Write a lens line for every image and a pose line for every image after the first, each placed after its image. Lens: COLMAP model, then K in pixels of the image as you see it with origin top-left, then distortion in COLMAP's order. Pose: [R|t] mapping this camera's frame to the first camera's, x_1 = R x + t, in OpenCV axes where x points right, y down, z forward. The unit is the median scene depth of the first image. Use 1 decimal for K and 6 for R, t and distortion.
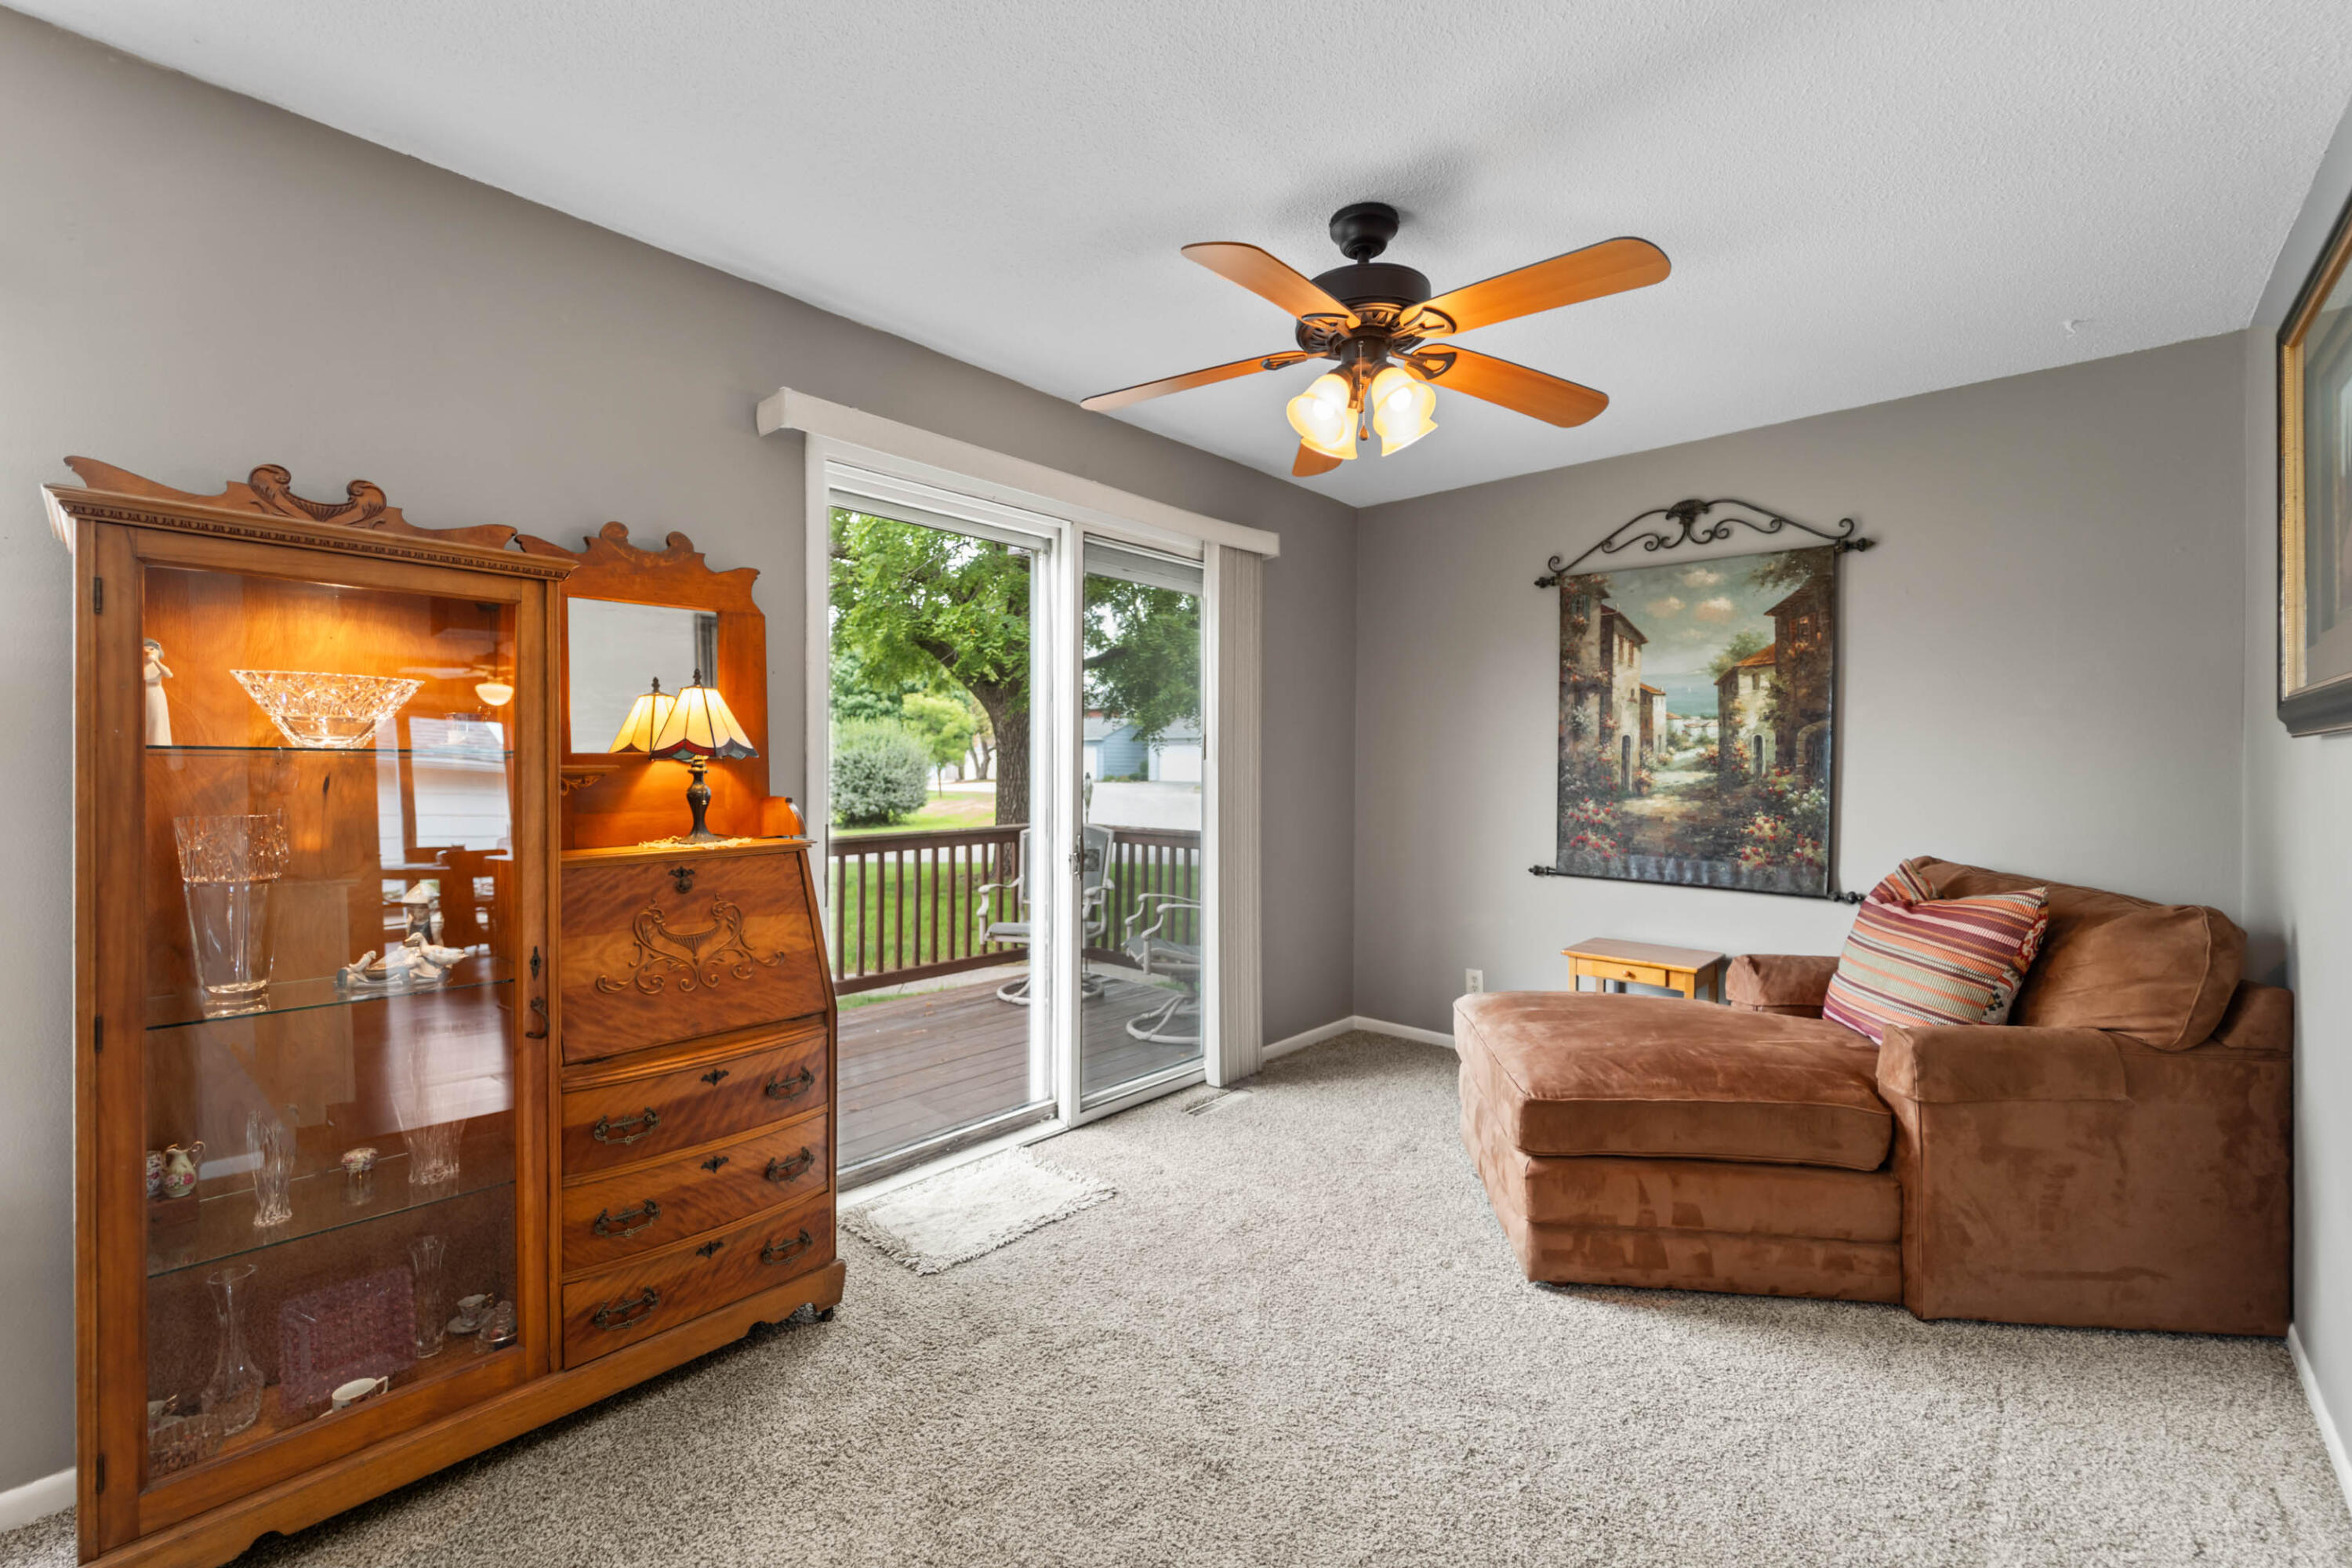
lens RADIAL K [[945.8, 0, 1185.4], [0, 945.8, 774.6], [0, 0, 1]] dist [-0.001475, -0.000661]
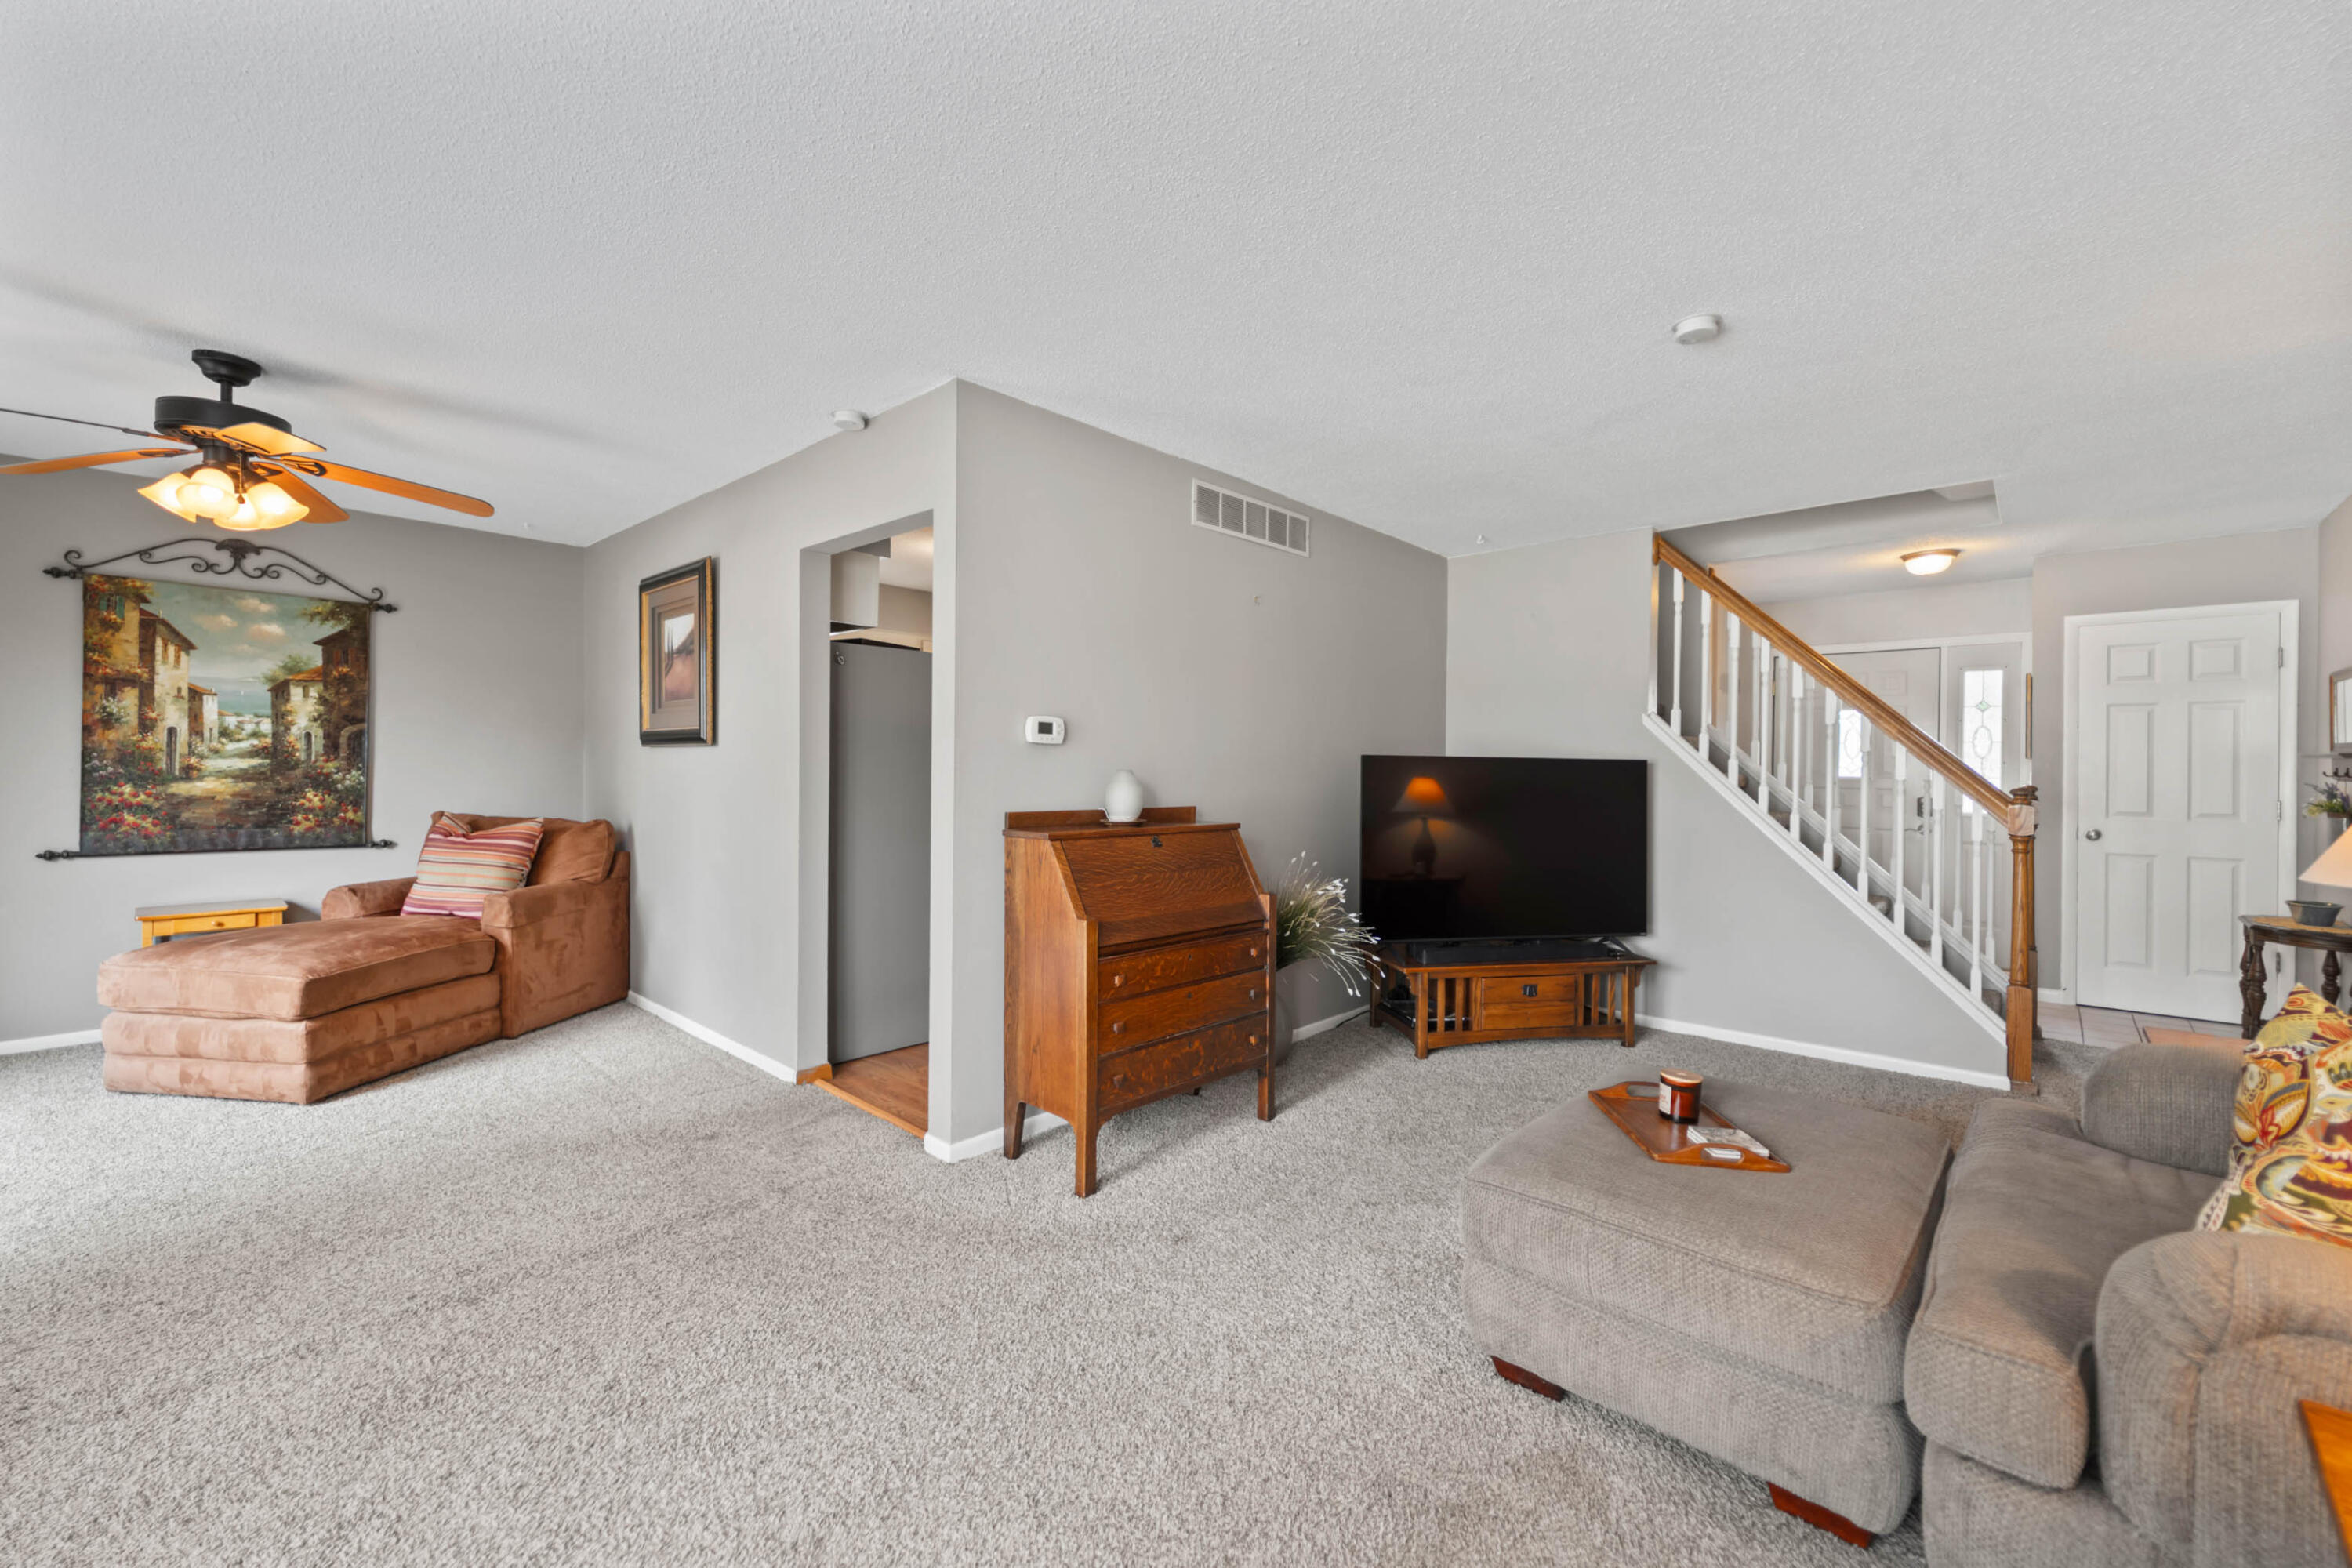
lens RADIAL K [[945.8, 0, 1197.7], [0, 945.8, 766.5], [0, 0, 1]] dist [-0.001475, -0.000661]
pose [[-0.012788, -0.006126, 0.999899, -0.748835], [-0.001898, 0.999980, 0.006102, -0.002844], [-0.999916, -0.001819, -0.012800, -0.250049]]
